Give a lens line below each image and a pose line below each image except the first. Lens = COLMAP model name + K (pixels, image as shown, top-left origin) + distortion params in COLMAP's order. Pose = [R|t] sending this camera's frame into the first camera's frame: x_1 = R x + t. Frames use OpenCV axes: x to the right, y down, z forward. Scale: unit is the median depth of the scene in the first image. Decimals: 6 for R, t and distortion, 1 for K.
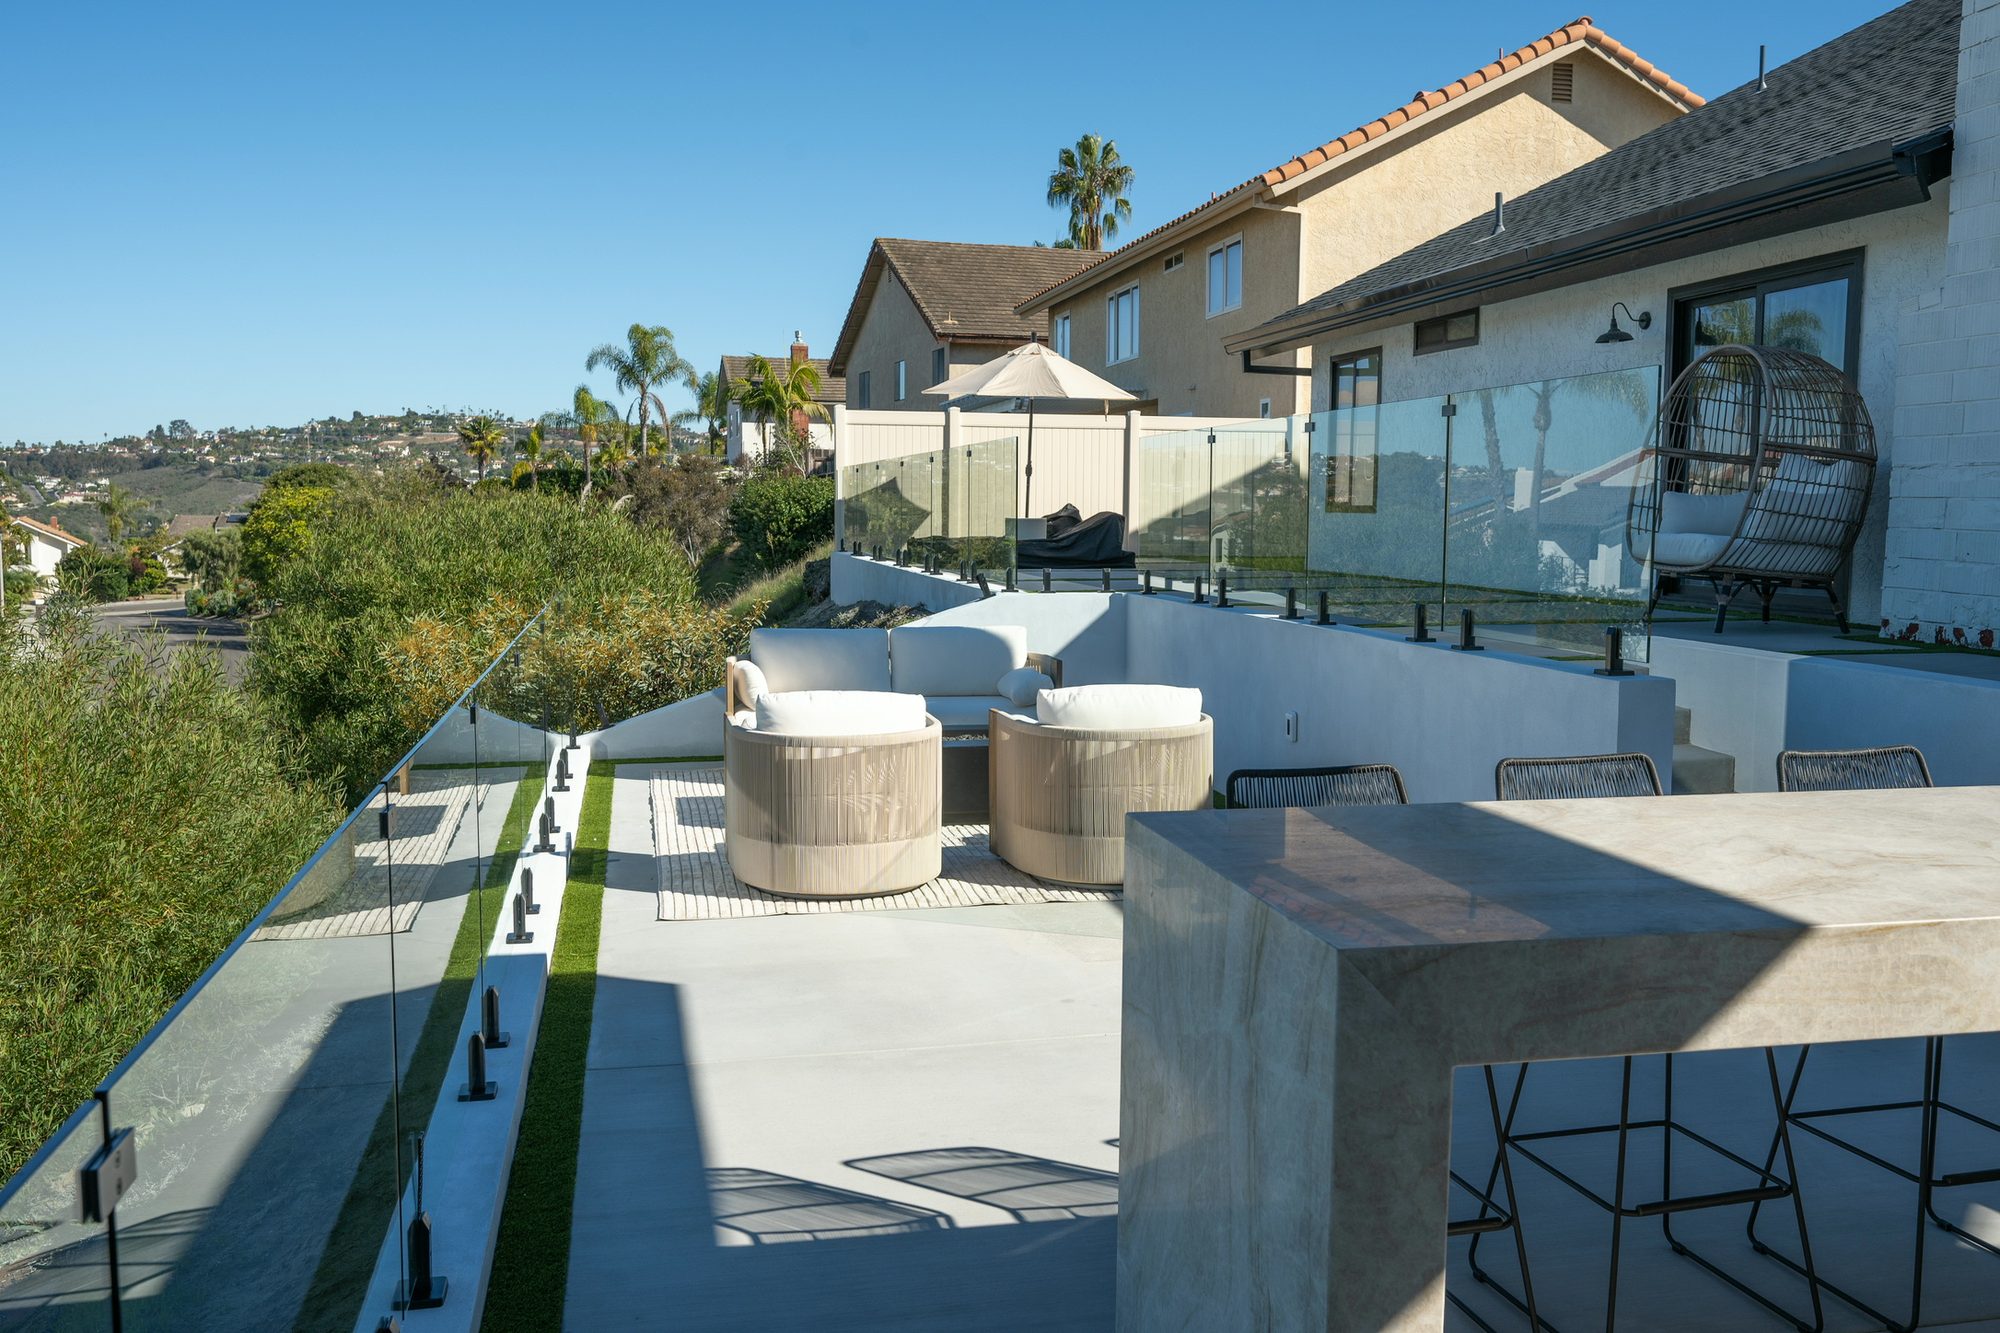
lens RADIAL K [[1690.8, 0, 1010.7], [0, 1690.8, 666.8], [0, 0, 1]] dist [-0.006630, -0.001140]
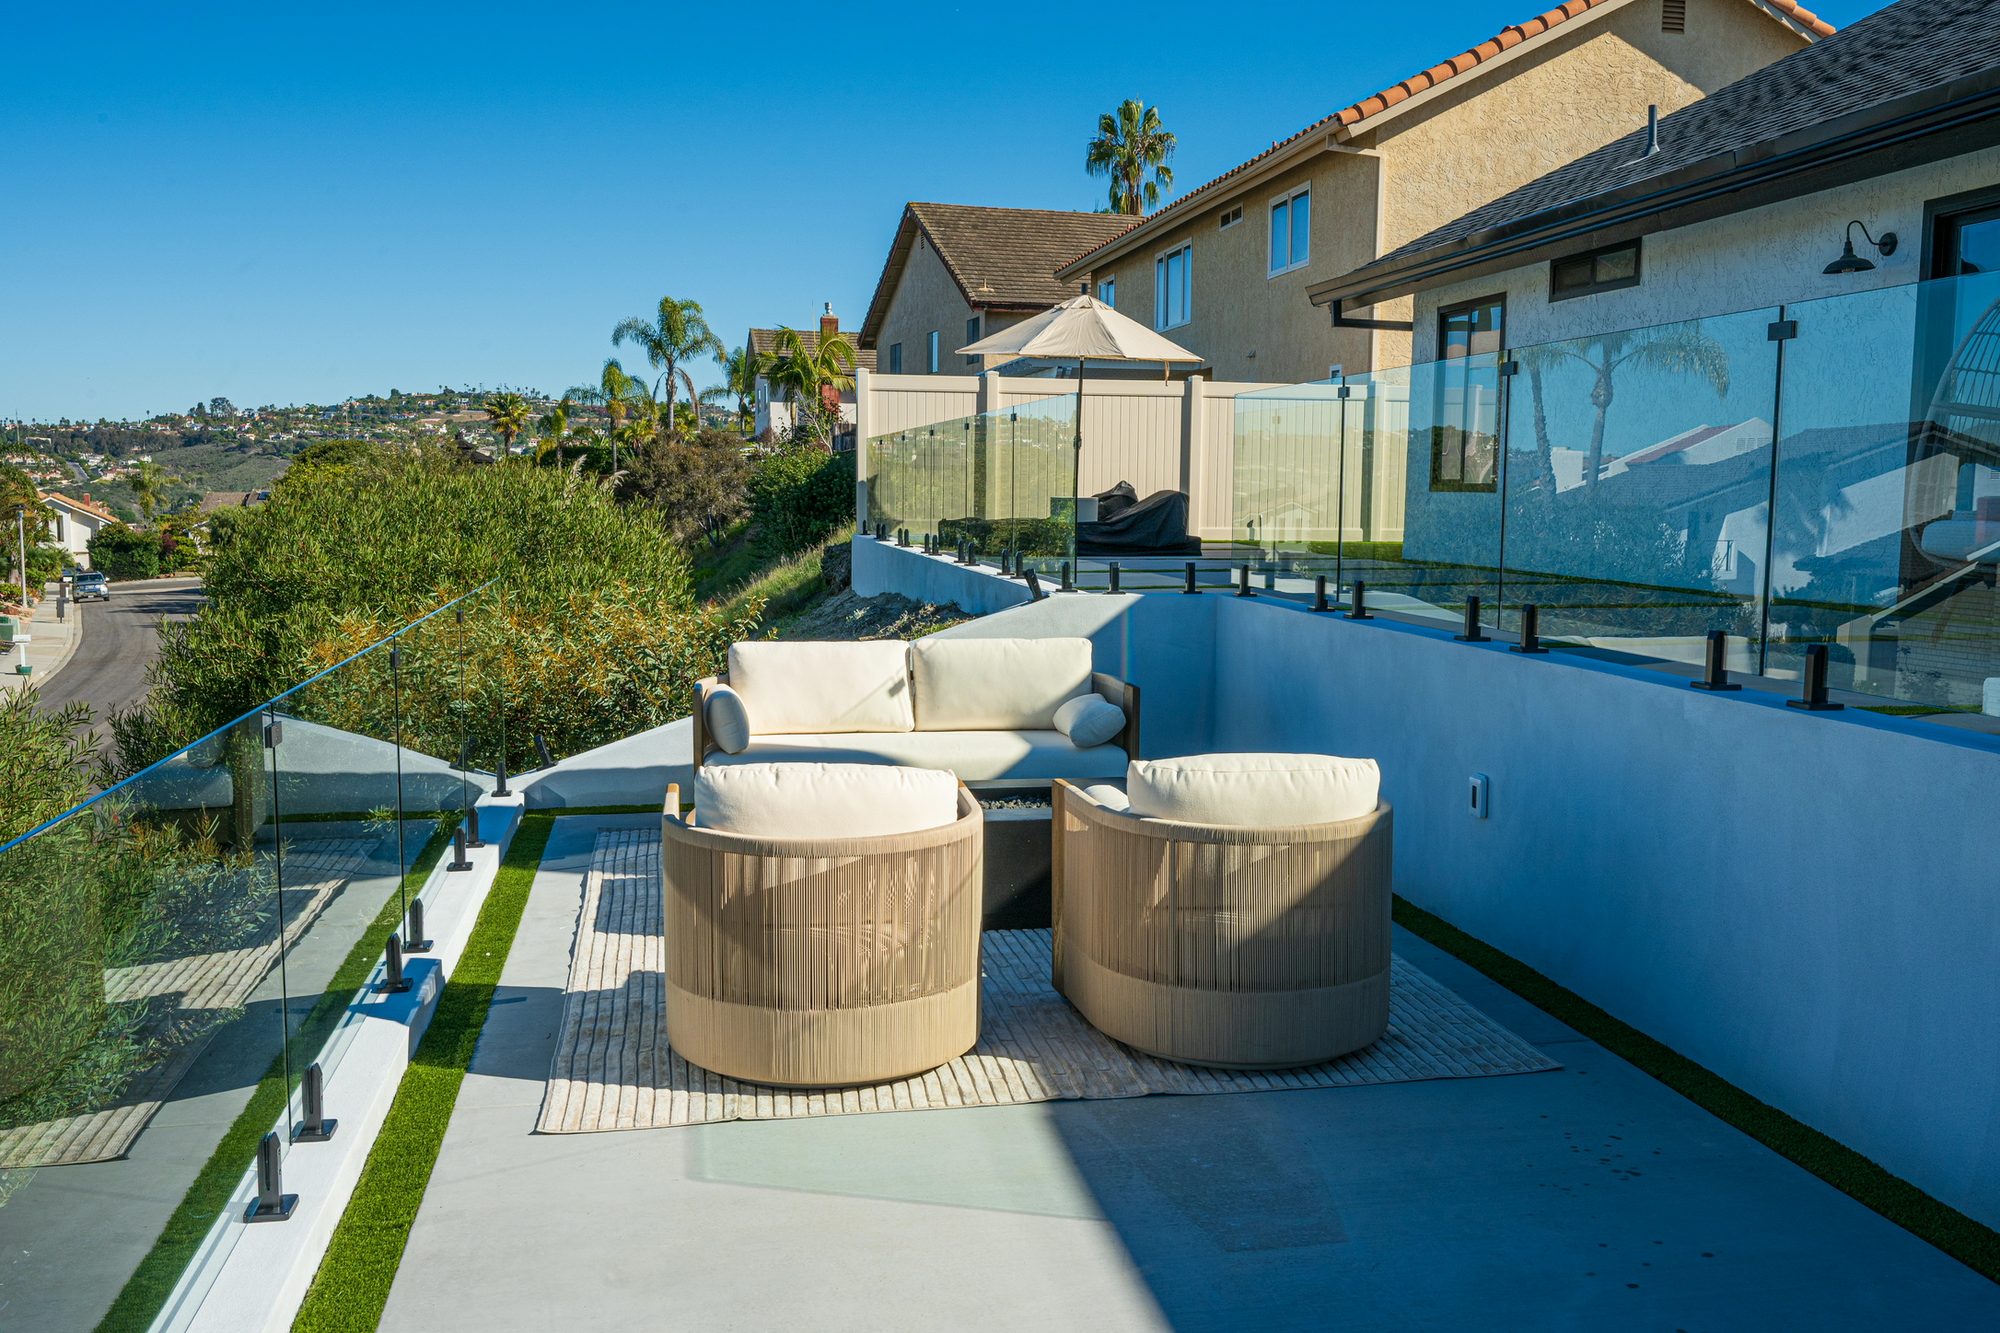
lens RADIAL K [[1690.8, 0, 999.6], [0, 1690.8, 669.0], [0, 0, 1]] dist [-0.006630, -0.001140]
pose [[0.999654, 0.004621, -0.025911, -0.006050], [-0.004263, 0.999895, 0.013838, -0.010628], [0.025972, -0.013723, 0.999568, 0.118038]]
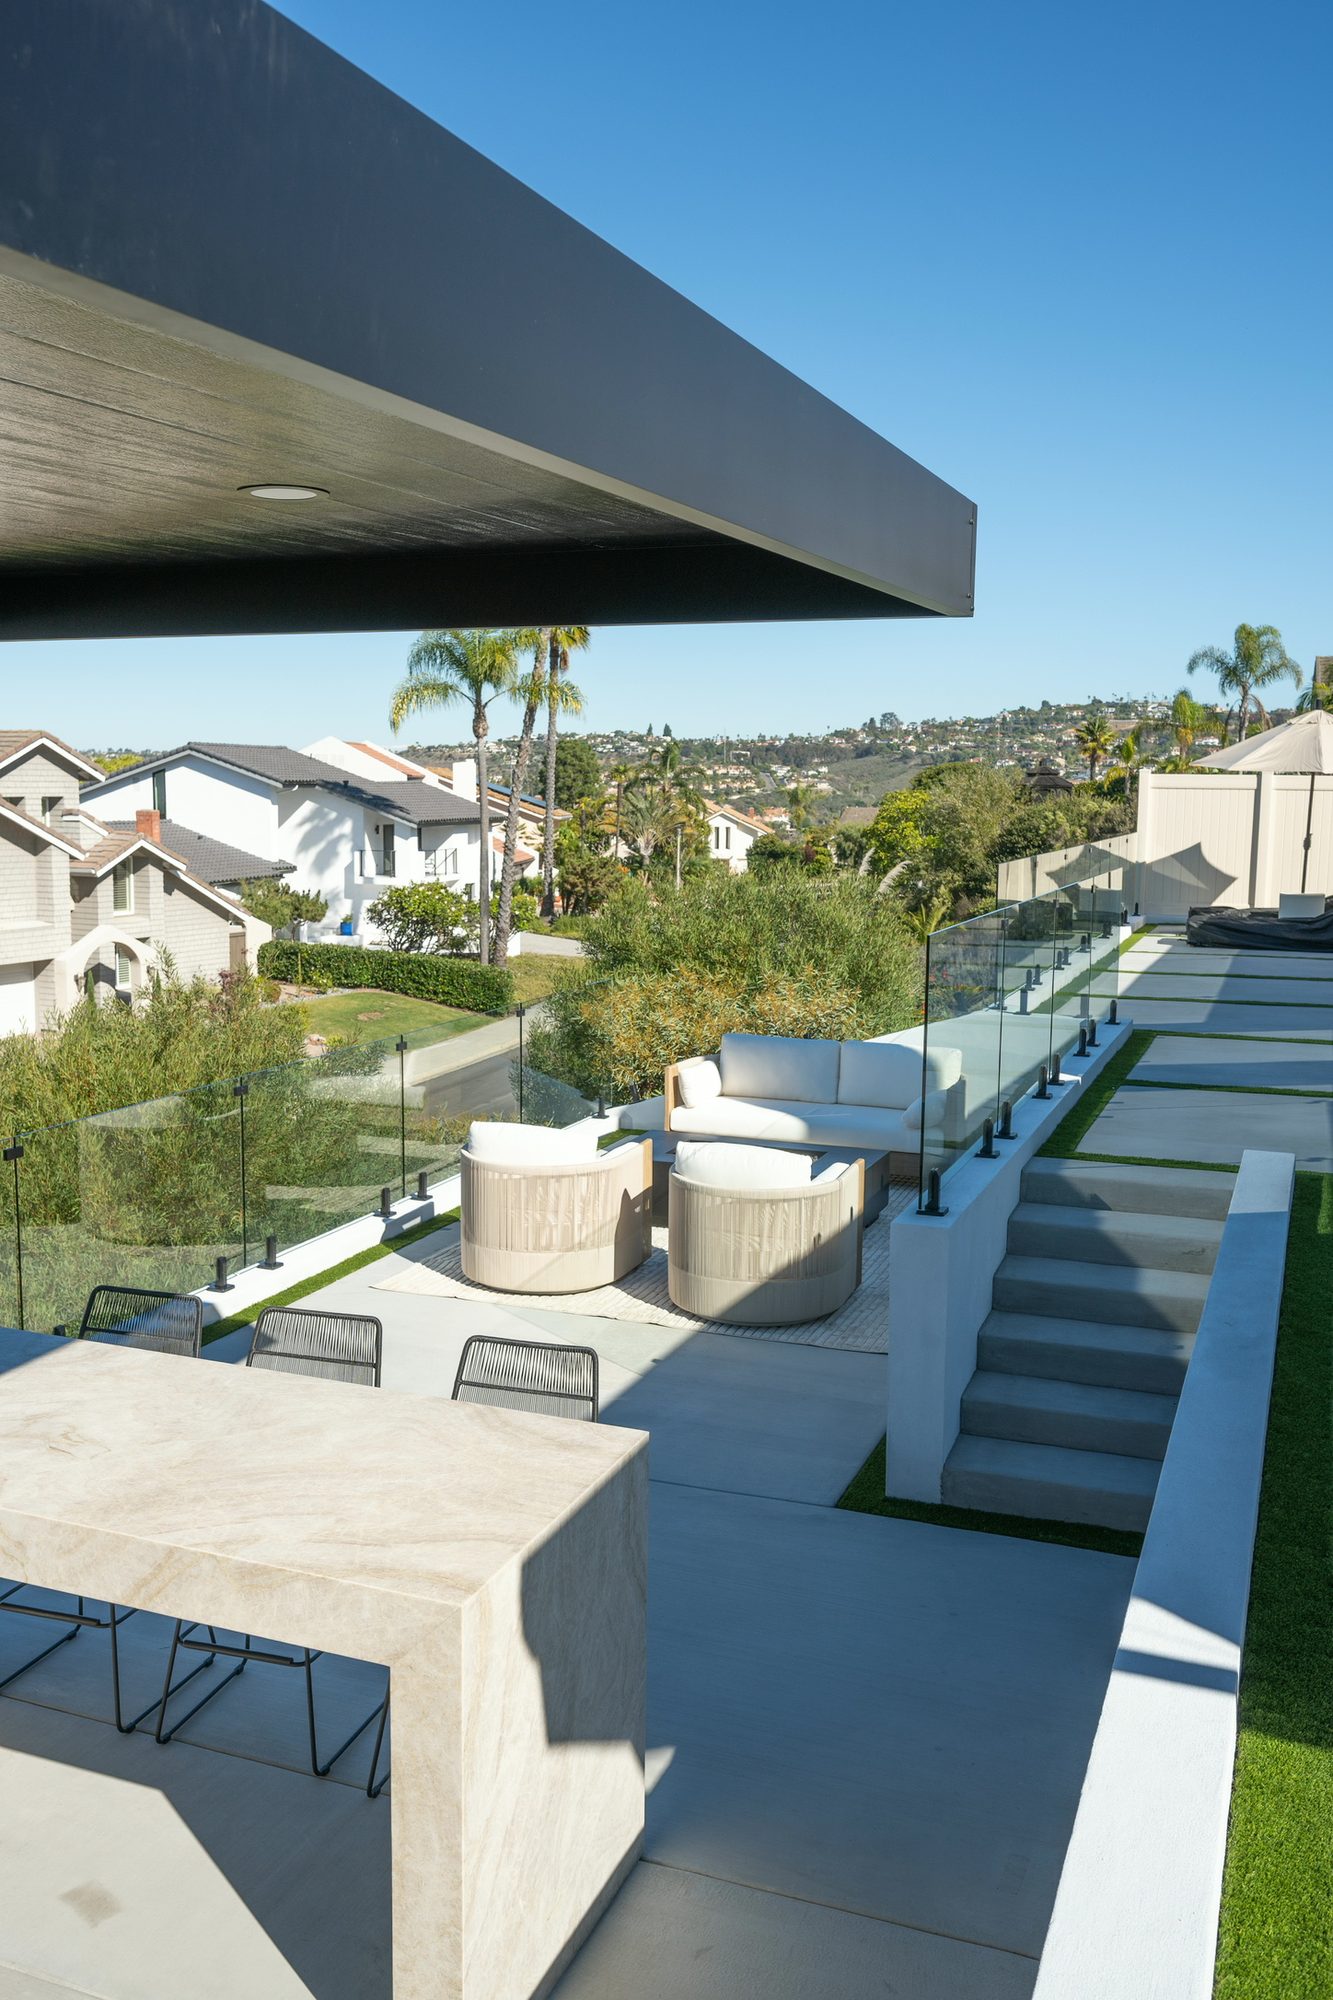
lens RADIAL K [[1690.8, 0, 670.7], [0, 1690.8, 999.5], [0, 0, 1]] dist [-0.006630, -0.001140]
pose [[0.834846, 0.070615, -0.545936, 0.218518], [-0.055587, 0.997483, 0.044018, -0.046268], [0.547670, -0.006402, 0.836670, 0.002717]]
